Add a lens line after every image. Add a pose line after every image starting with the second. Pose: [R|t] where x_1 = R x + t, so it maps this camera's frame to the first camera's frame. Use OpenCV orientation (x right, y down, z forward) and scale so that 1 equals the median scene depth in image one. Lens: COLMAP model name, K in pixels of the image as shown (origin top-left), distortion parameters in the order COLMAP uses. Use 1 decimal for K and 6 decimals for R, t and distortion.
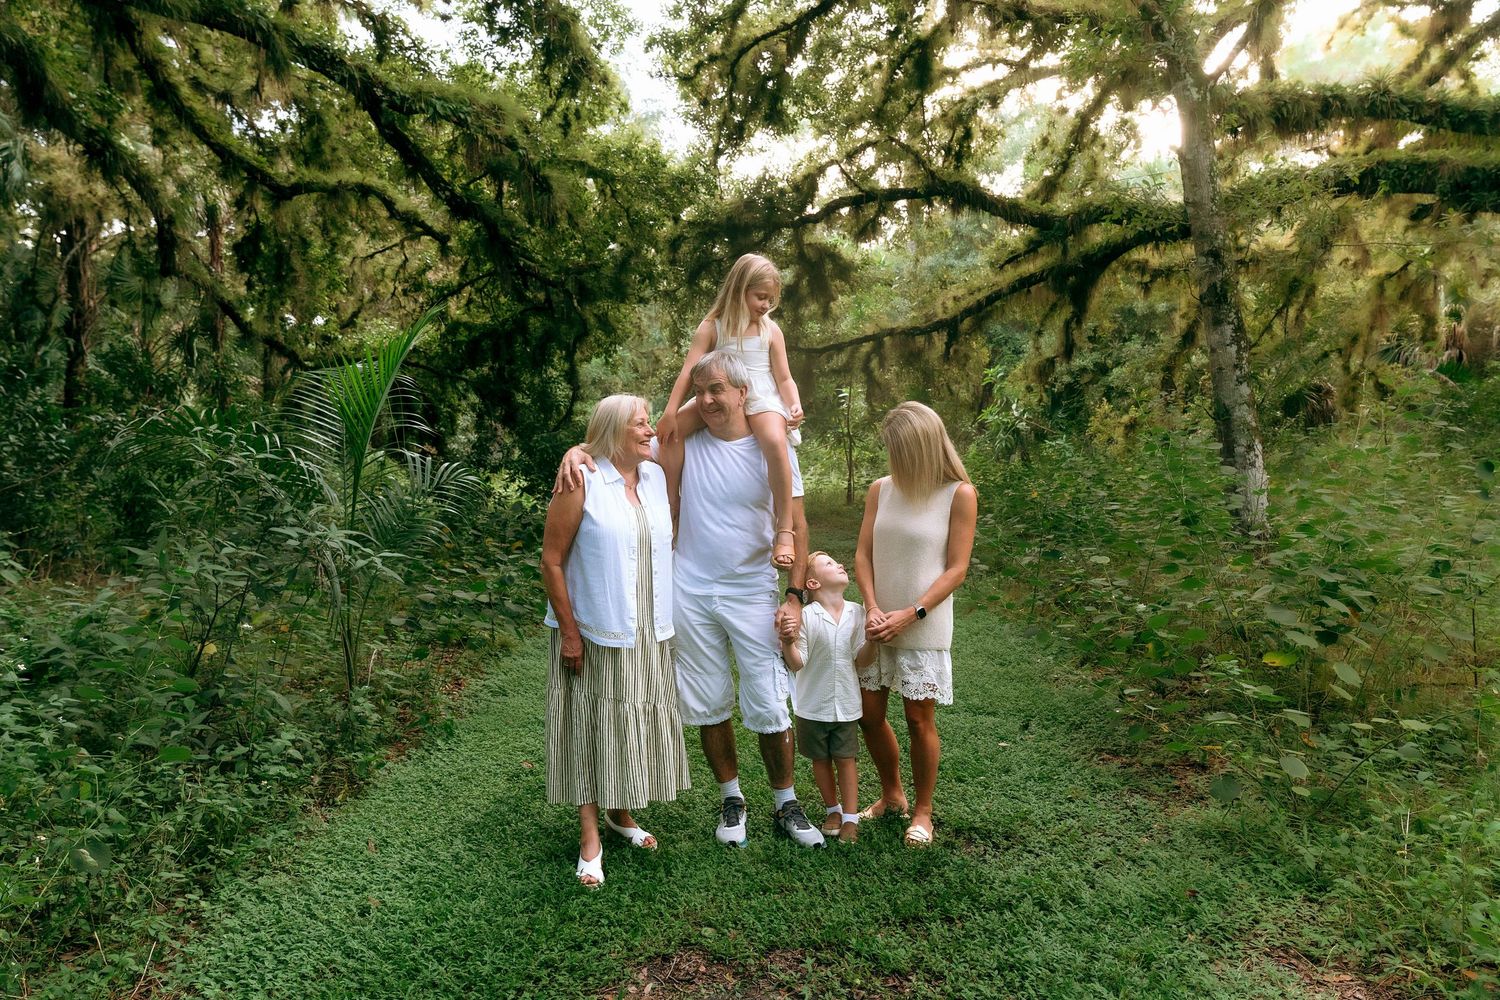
lens RADIAL K [[1208.9, 0, 754.5], [0, 1208.9, 491.6], [0, 0, 1]] dist [-0.005210, -0.000581]
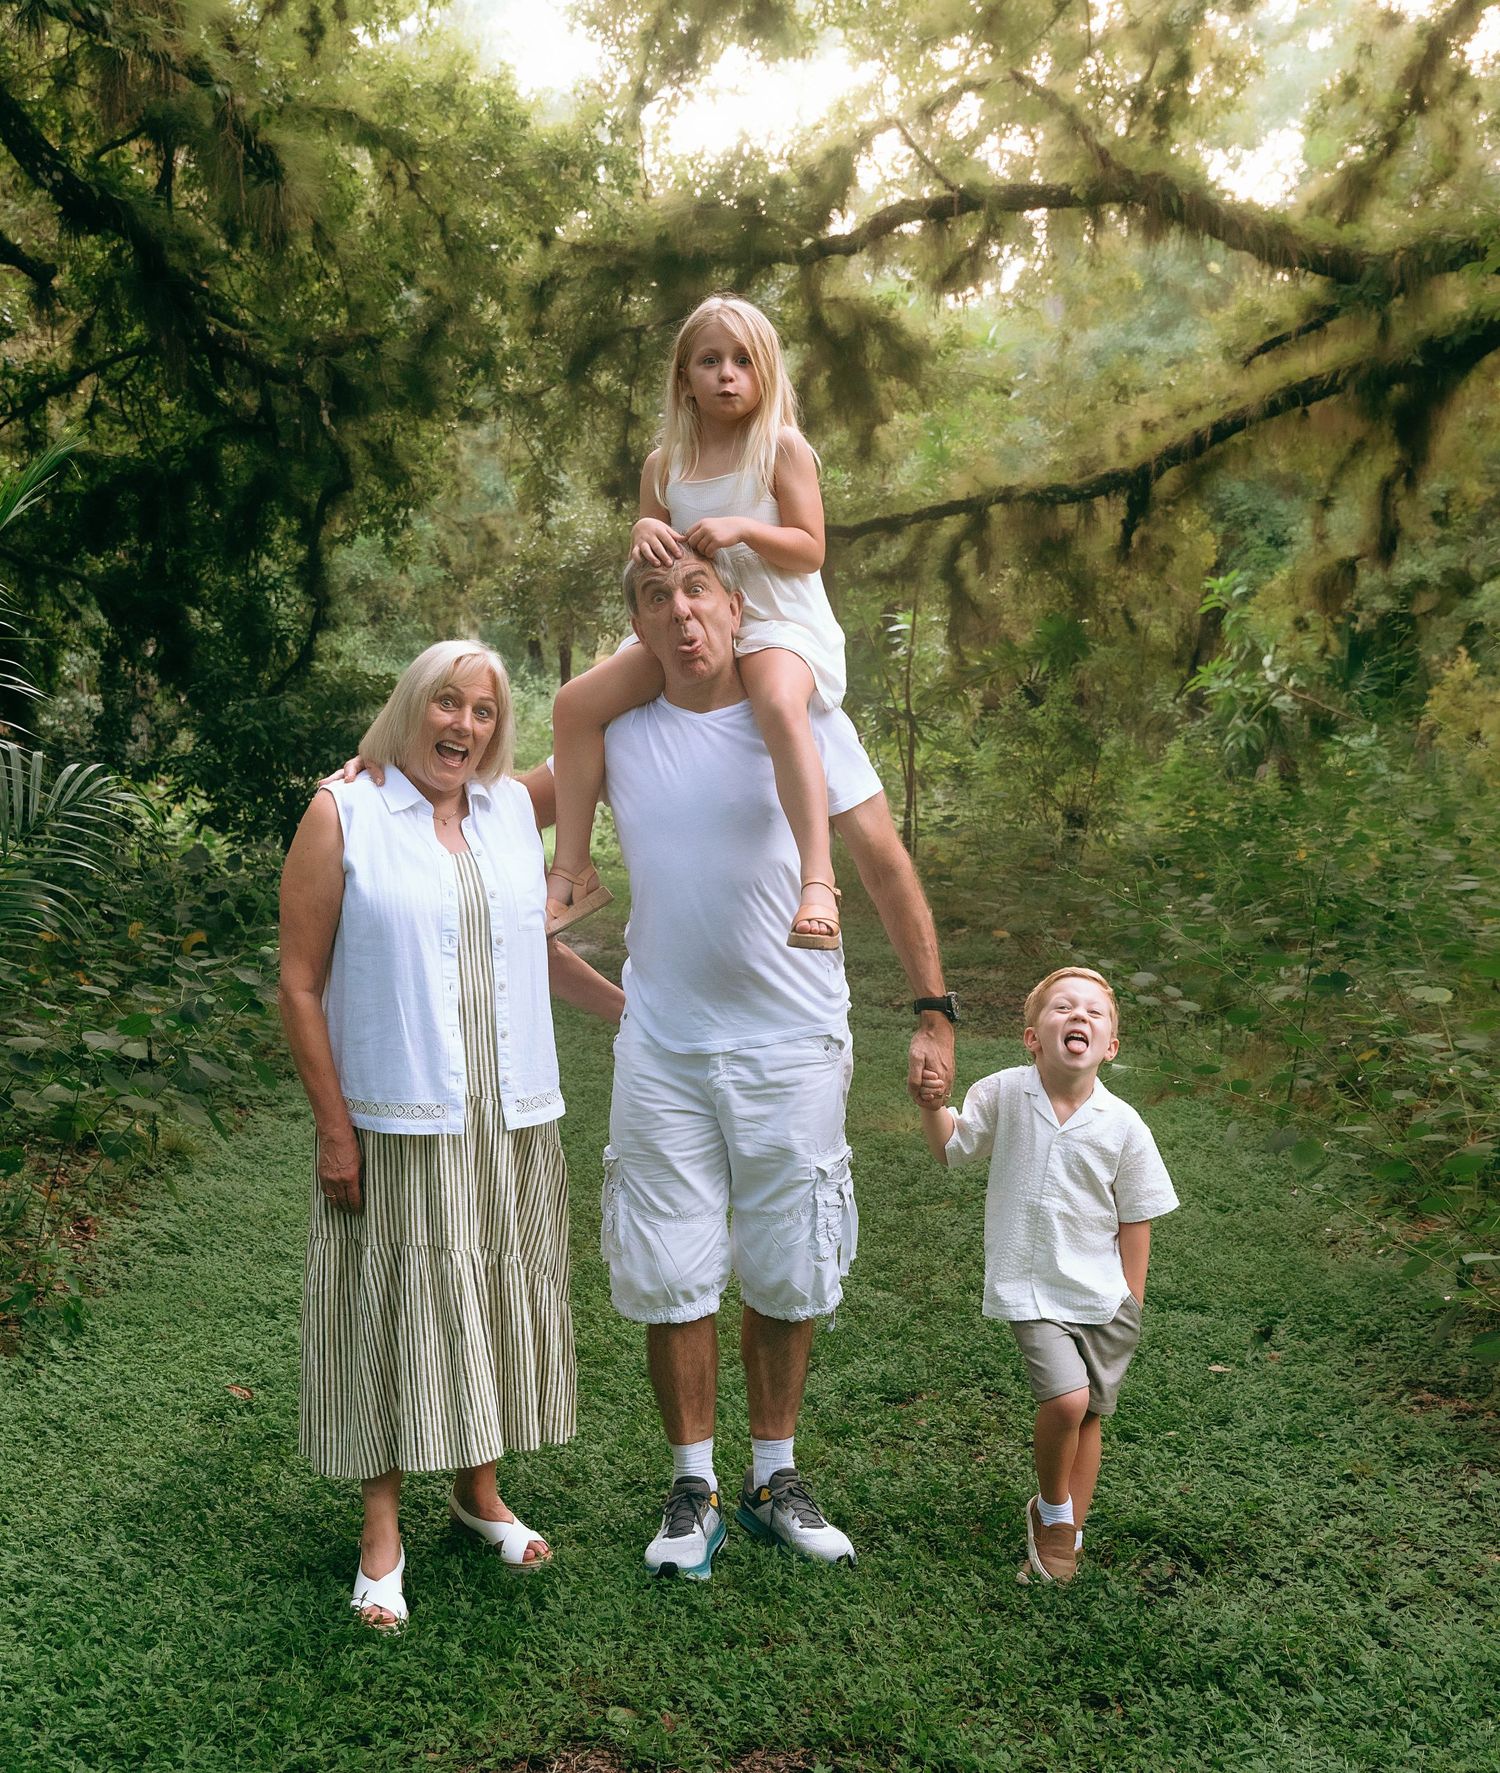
lens RADIAL K [[2672.2, 0, 738.0], [0, 2672.2, 896.1], [0, 0, 1]] dist [0.004783, 0.000000]
pose [[0.999632, 0.021181, 0.016977, -0.004000], [-0.021585, 0.999479, 0.024007, -0.001255], [-0.016459, -0.024365, 0.999568, -0.027928]]
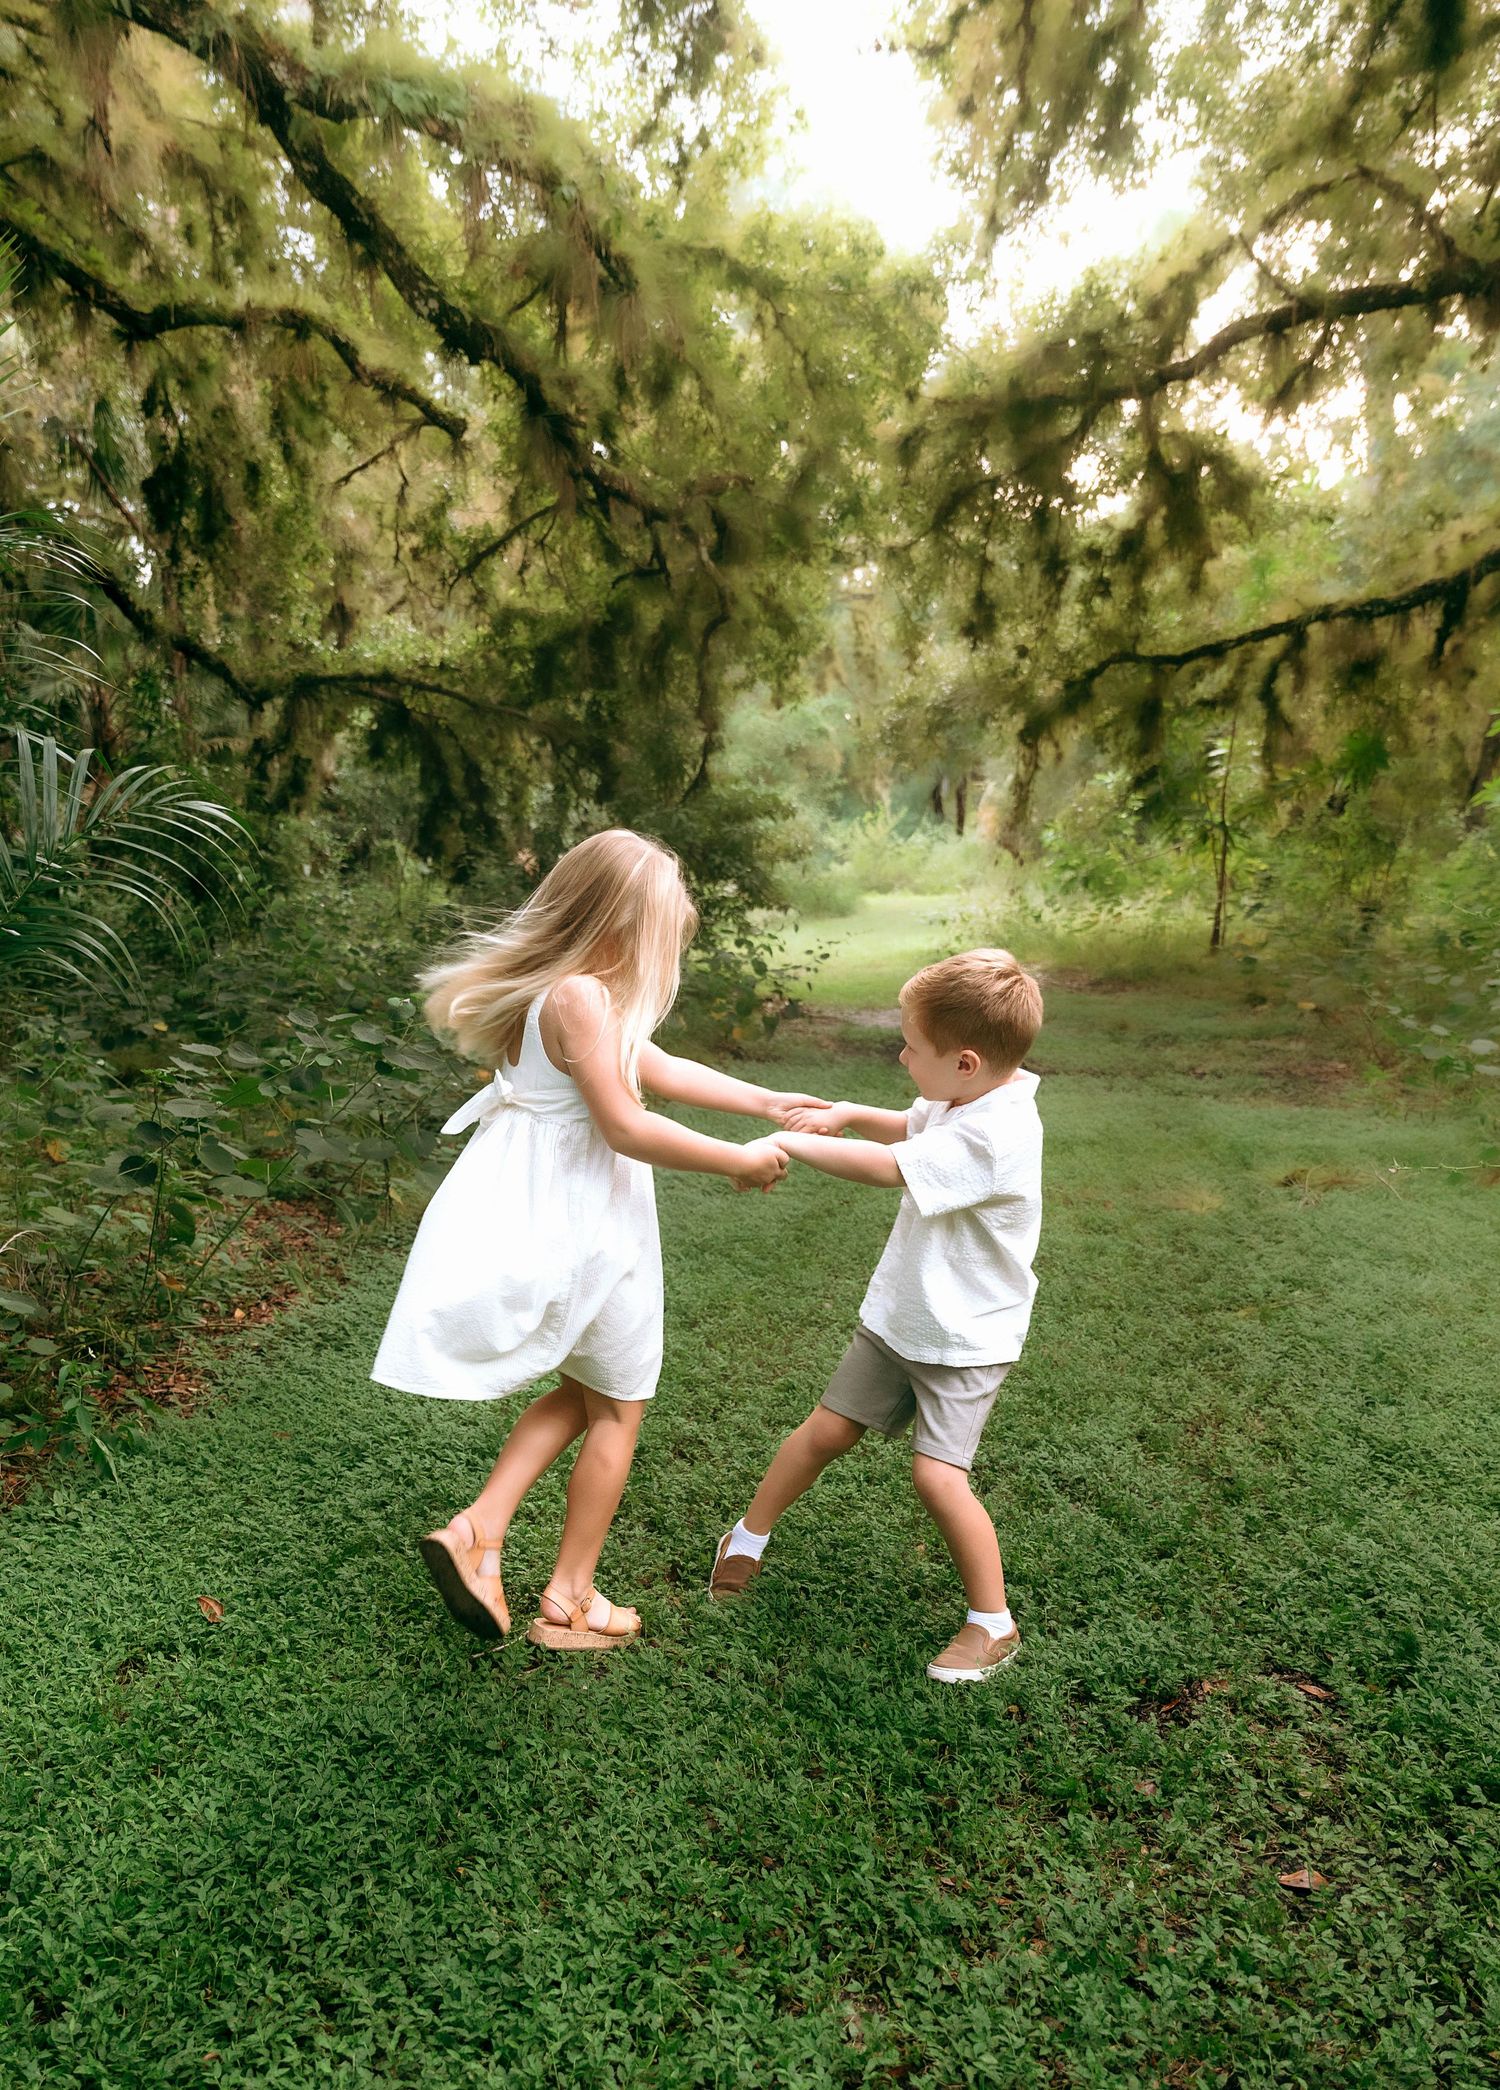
lens RADIAL K [[1703.8, 0, 657.9], [0, 1703.8, 1268.3], [0, 0, 1]] dist [0.017062, -0.018494]
pose [[0.973330, 0.054050, -0.222949, 0.015956], [-0.012139, 0.982621, 0.185224, 0.013338], [0.229086, -0.177577, 0.957071, 0.216897]]
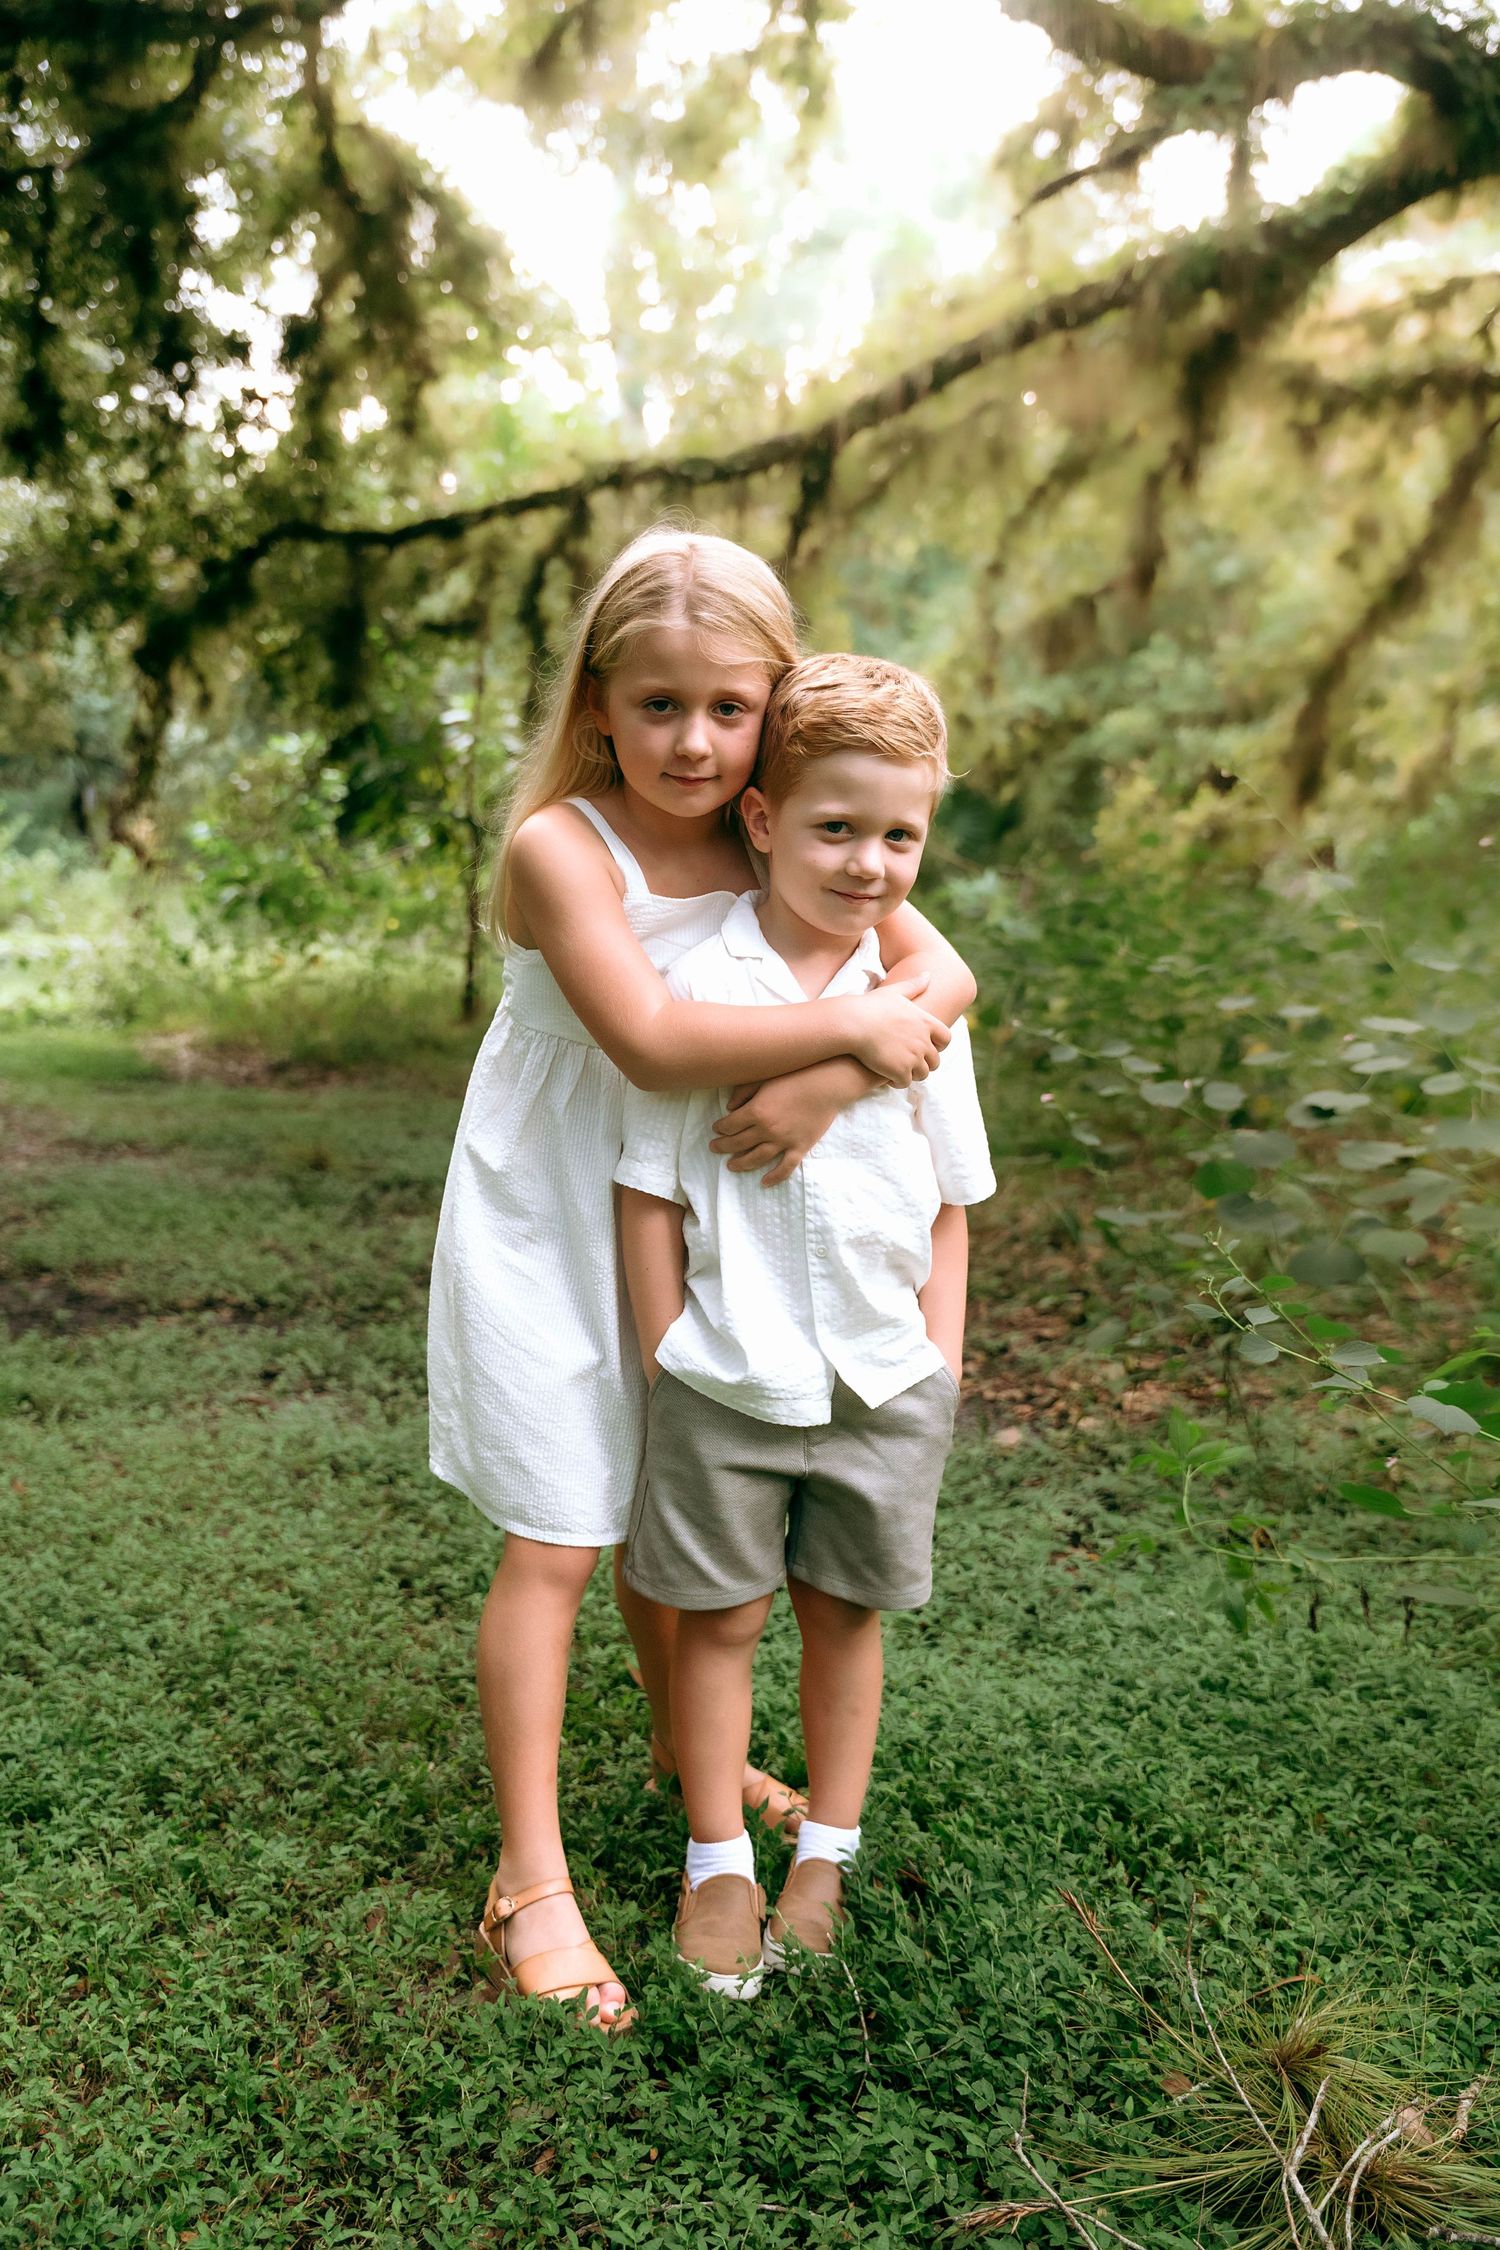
lens RADIAL K [[1969.0, 0, 750.3], [0, 1969.0, 1105.0], [0, 0, 1]] dist [0.007821, 0.009651]
pose [[0.972403, 0.012733, 0.232961, 0.033418], [-0.022277, 0.999015, 0.038382, 0.014408], [-0.232243, -0.042513, 0.971728, 0.567472]]
